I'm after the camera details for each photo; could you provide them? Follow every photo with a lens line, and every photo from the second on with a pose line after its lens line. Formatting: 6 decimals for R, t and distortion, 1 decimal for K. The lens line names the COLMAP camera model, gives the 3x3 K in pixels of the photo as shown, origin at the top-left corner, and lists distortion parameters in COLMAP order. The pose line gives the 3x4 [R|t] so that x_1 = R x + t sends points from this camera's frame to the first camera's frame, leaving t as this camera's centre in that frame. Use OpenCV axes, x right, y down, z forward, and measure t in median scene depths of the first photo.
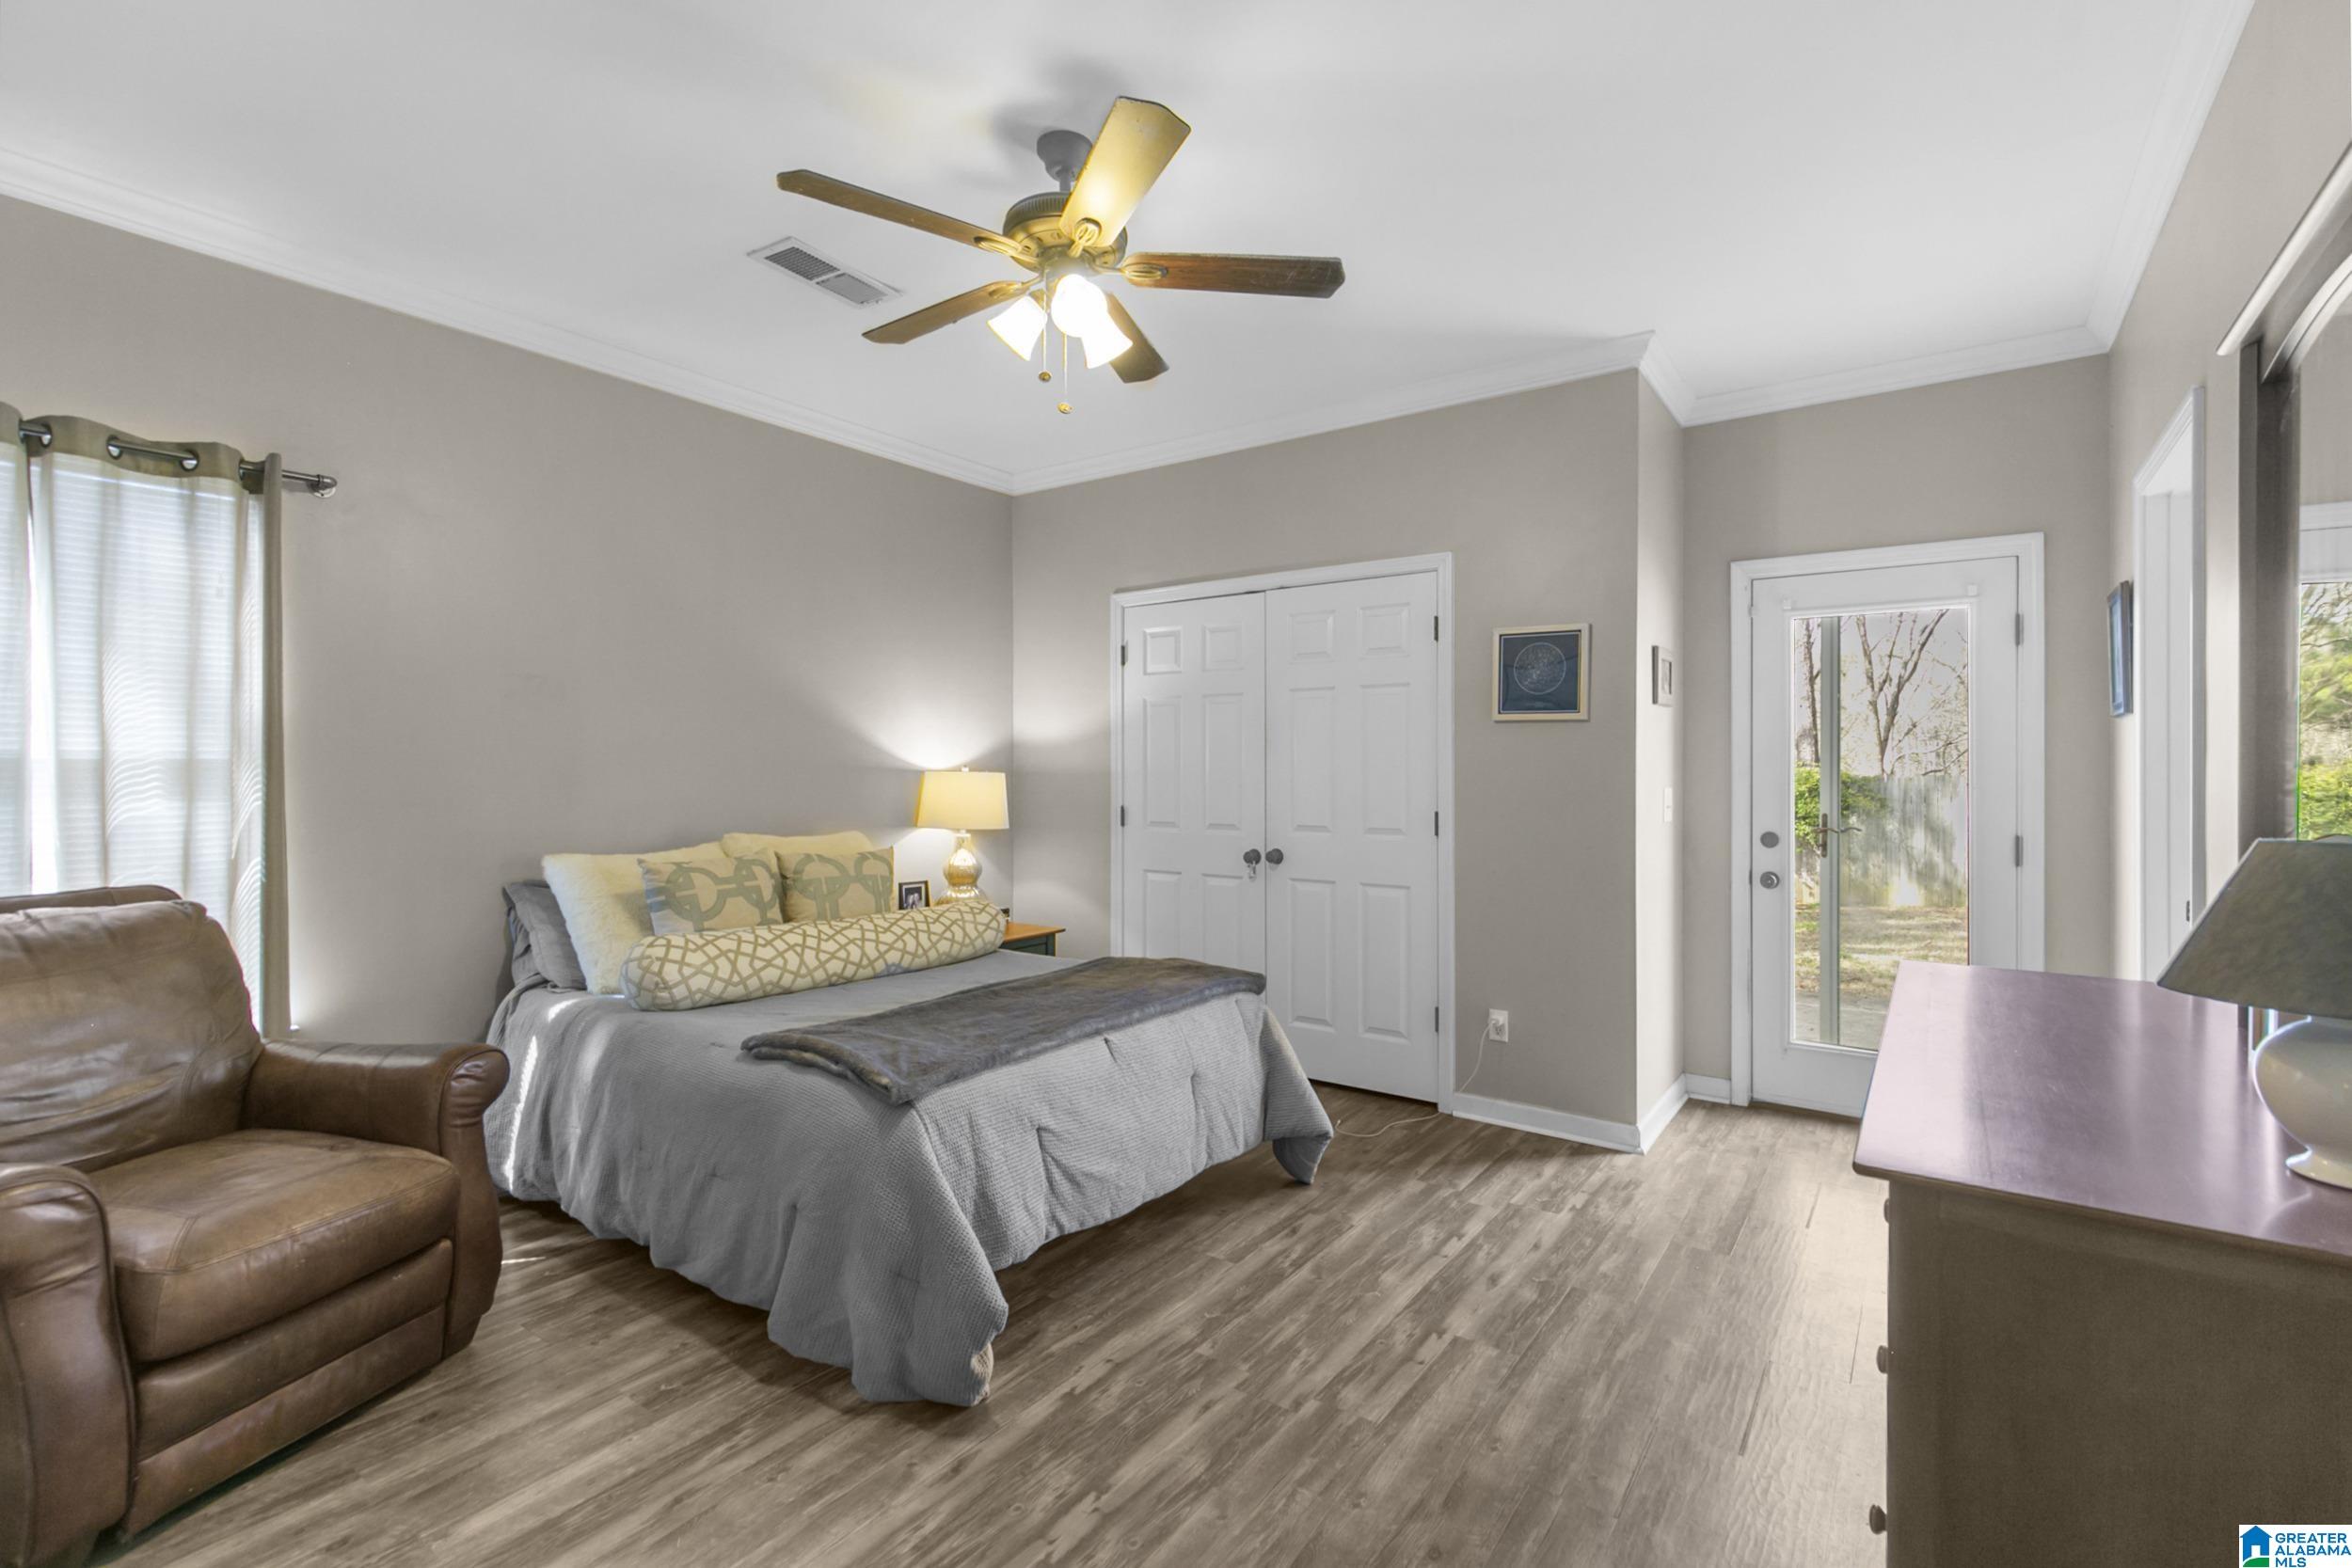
lens RADIAL K [[1041.6, 0, 1193.2], [0, 1041.6, 781.1], [0, 0, 1]] dist [0.001141, -0.001260]
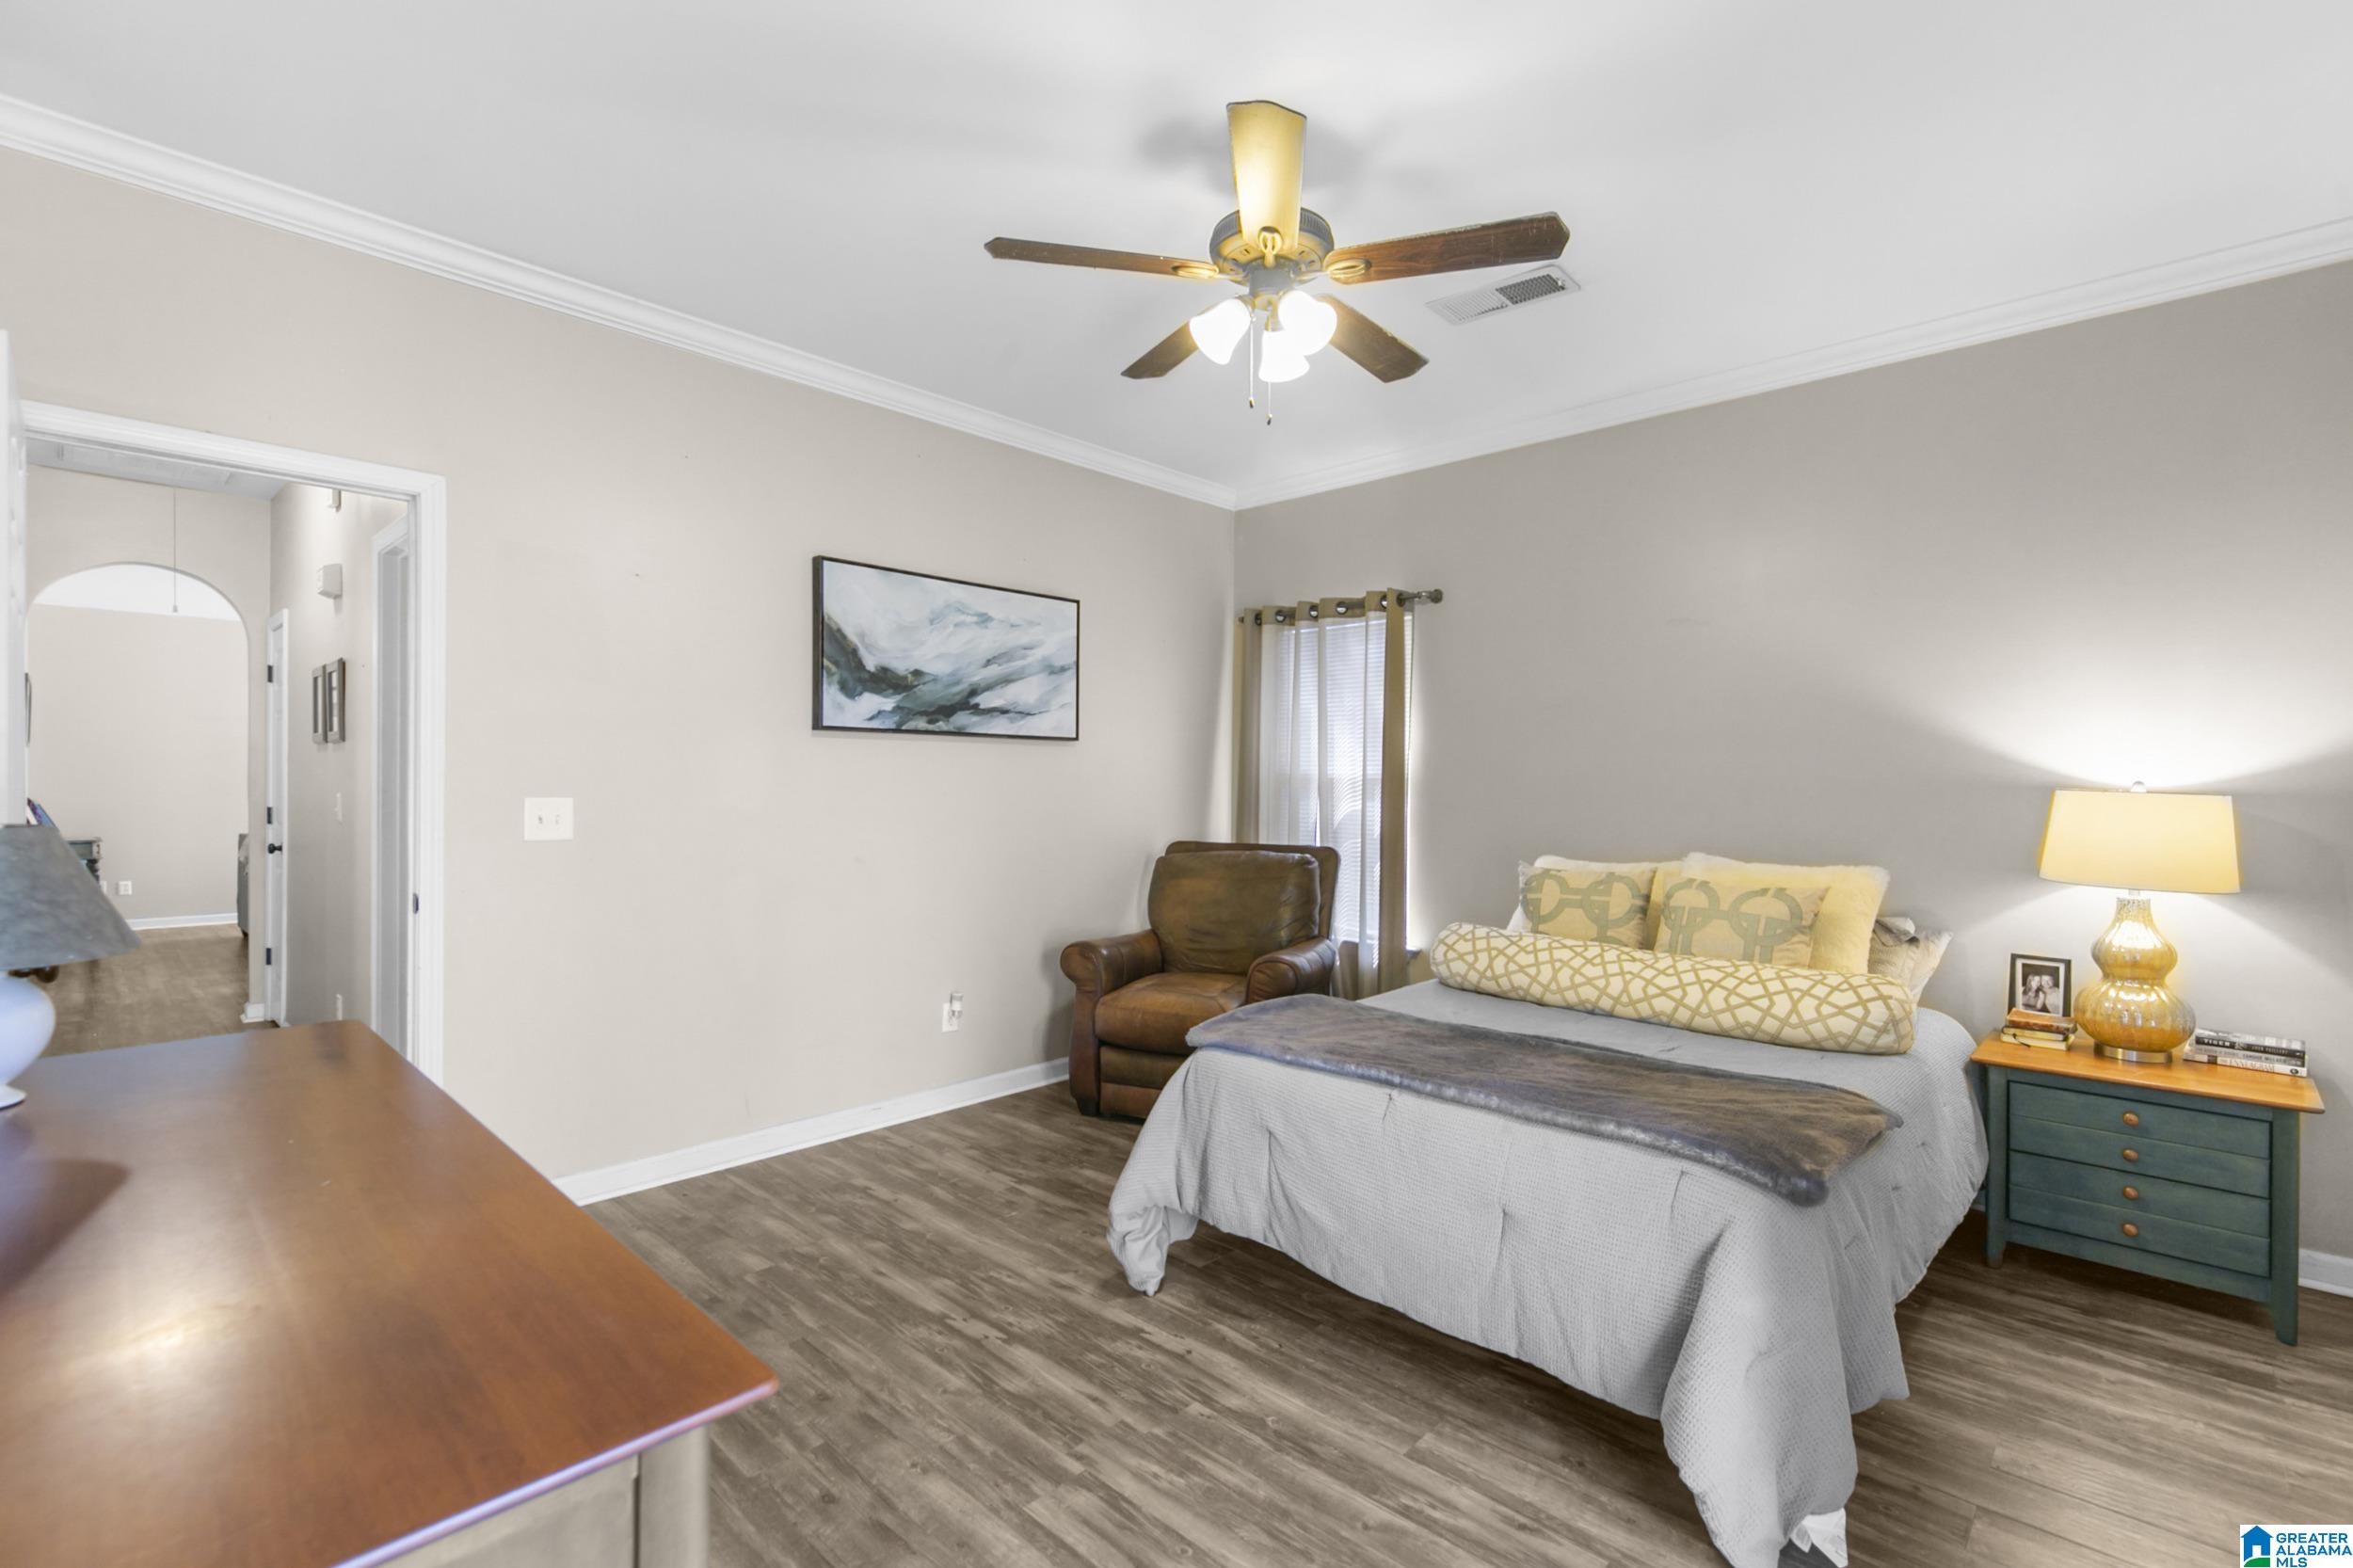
lens RADIAL K [[1042.2, 0, 1193.7], [0, 1042.2, 781.1], [0, 0, 1]] dist [0.001141, -0.001260]
pose [[-0.124034, -0.002720, -0.992274, 0.857730], [-0.018498, 0.999829, -0.000429, -0.009760], [0.992106, 0.018302, -0.124063, 1.015389]]
